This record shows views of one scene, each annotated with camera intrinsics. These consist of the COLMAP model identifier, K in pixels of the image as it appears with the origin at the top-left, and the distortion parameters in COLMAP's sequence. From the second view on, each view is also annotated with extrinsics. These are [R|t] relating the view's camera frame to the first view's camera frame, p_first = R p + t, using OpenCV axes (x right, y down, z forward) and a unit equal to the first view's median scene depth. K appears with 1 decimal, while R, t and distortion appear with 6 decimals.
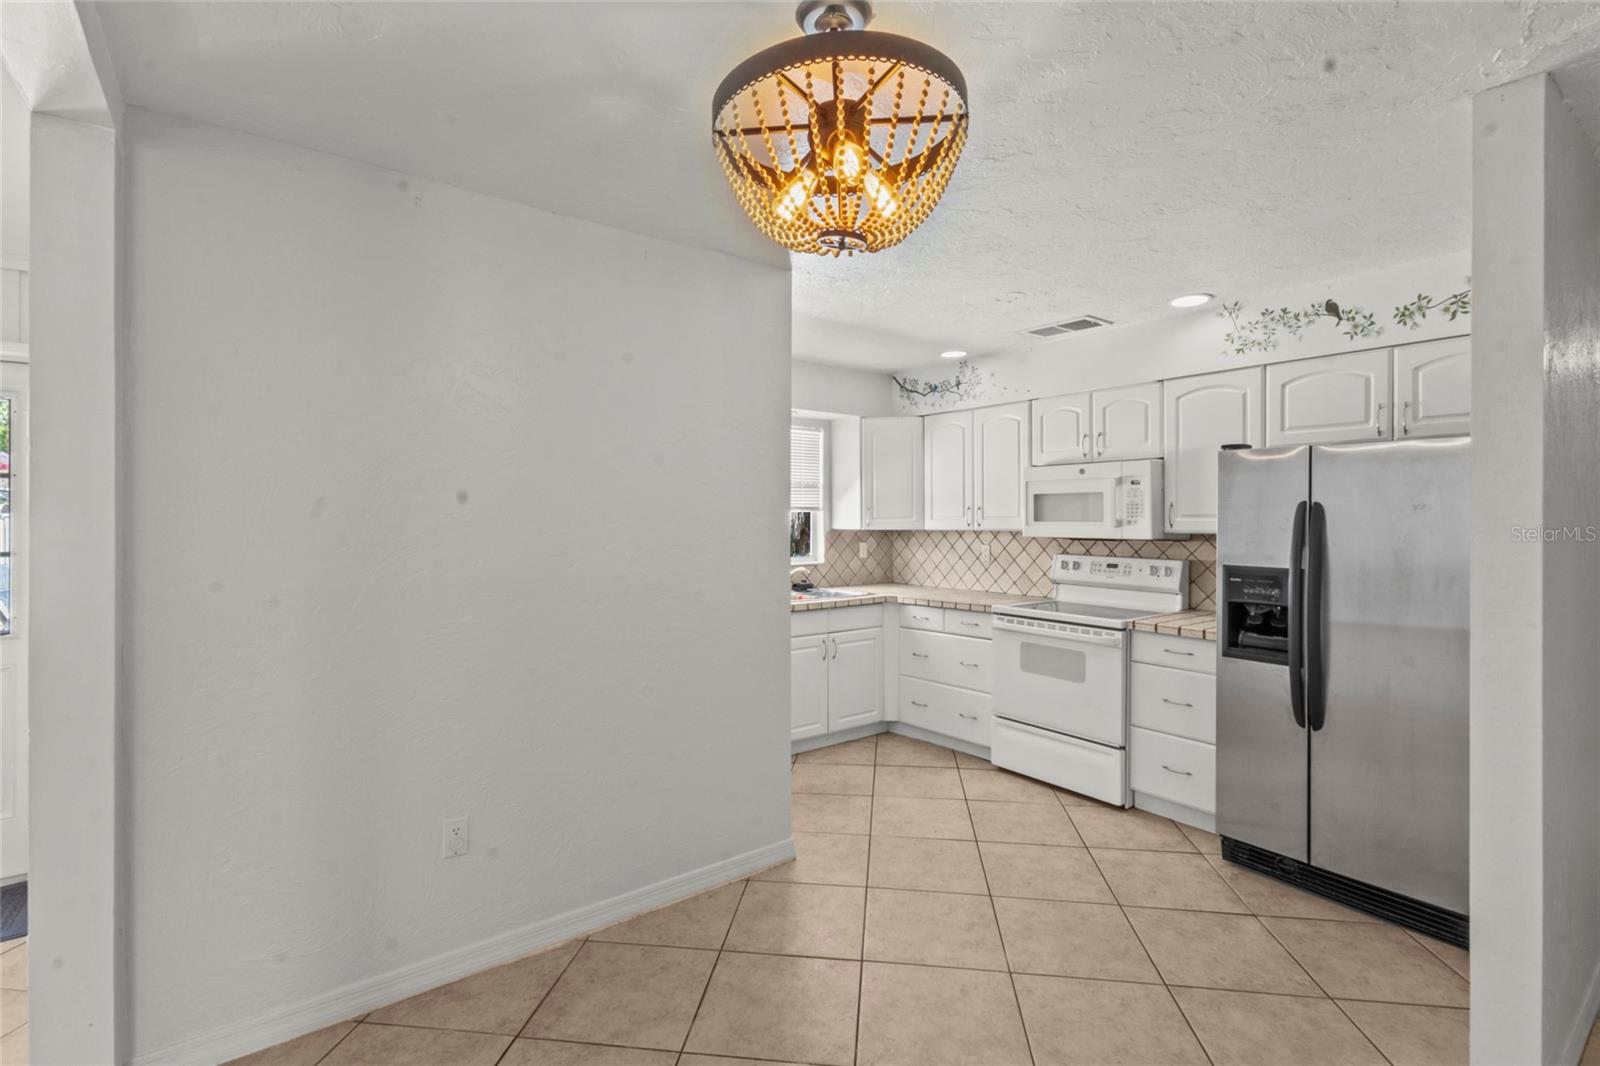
lens RADIAL K [[737.8, 0, 797.8], [0, 737.8, 523.9], [0, 0, 1]] dist [0.002973, 0.000023]
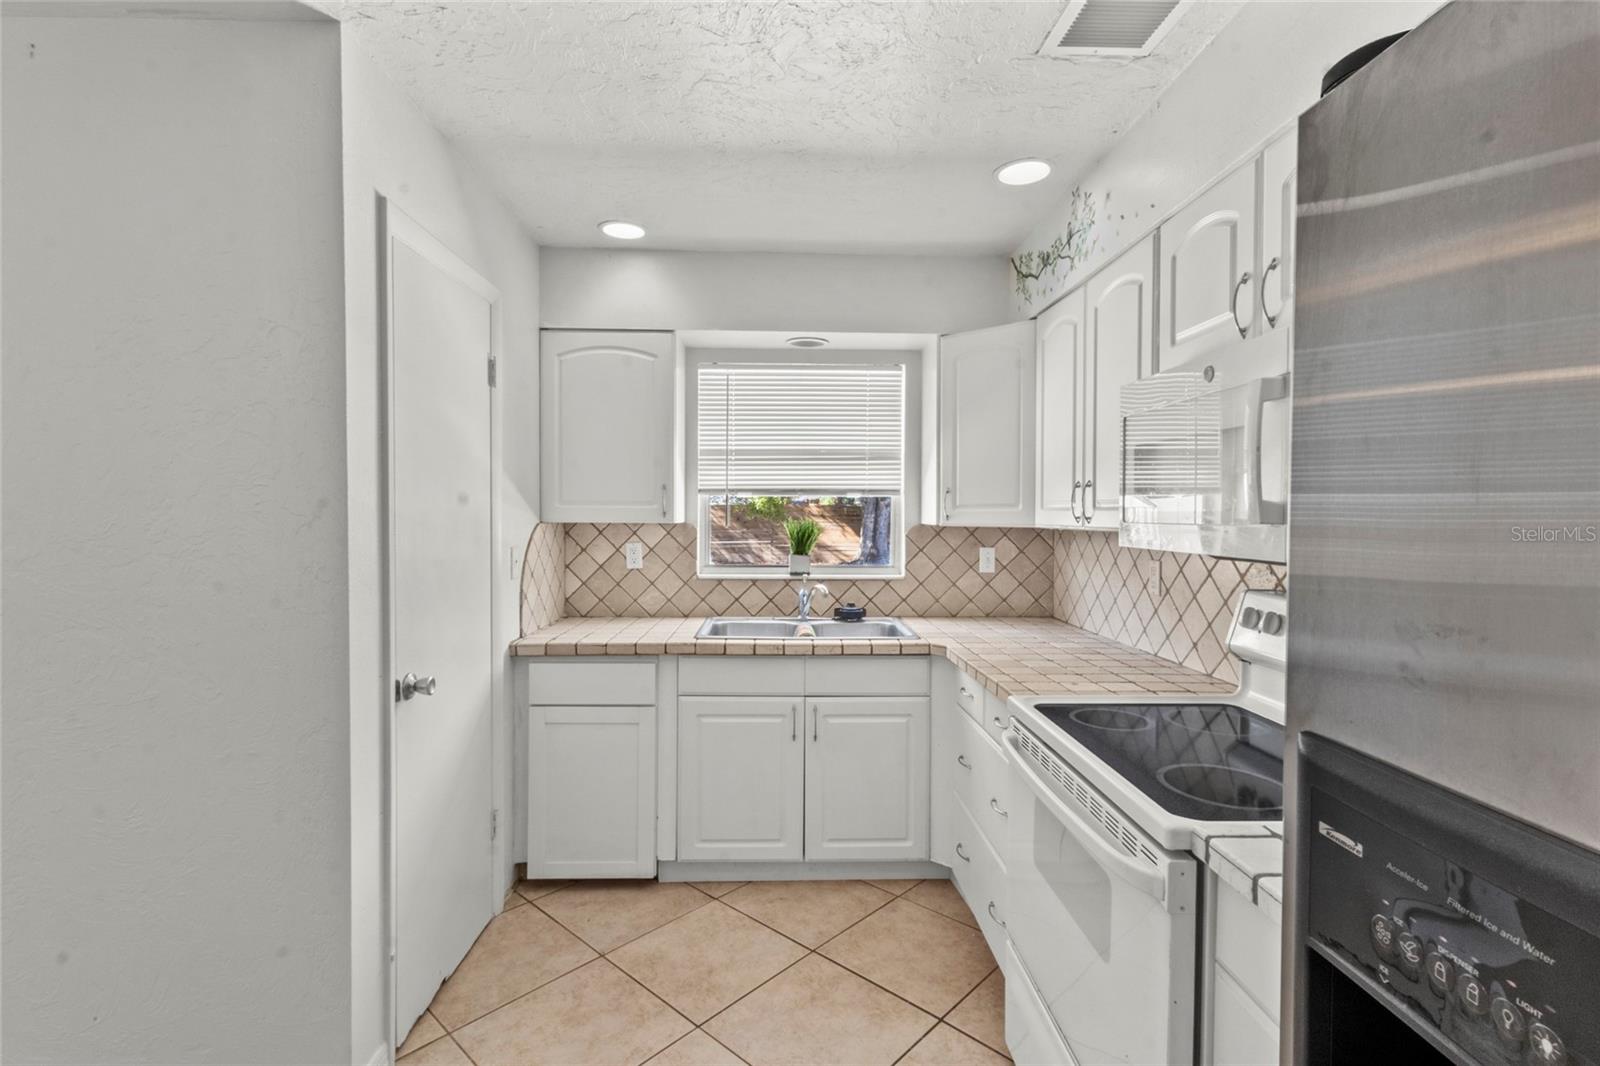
lens RADIAL K [[737.8, 0, 802.1], [0, 737.8, 531.5], [0, 0, 1]] dist [0.002973, 0.000023]
pose [[0.817424, 0.022803, -0.575586, 0.339233], [-0.014093, 0.999709, 0.019591, 0.002374], [0.575865, -0.007902, 0.817507, 0.453245]]
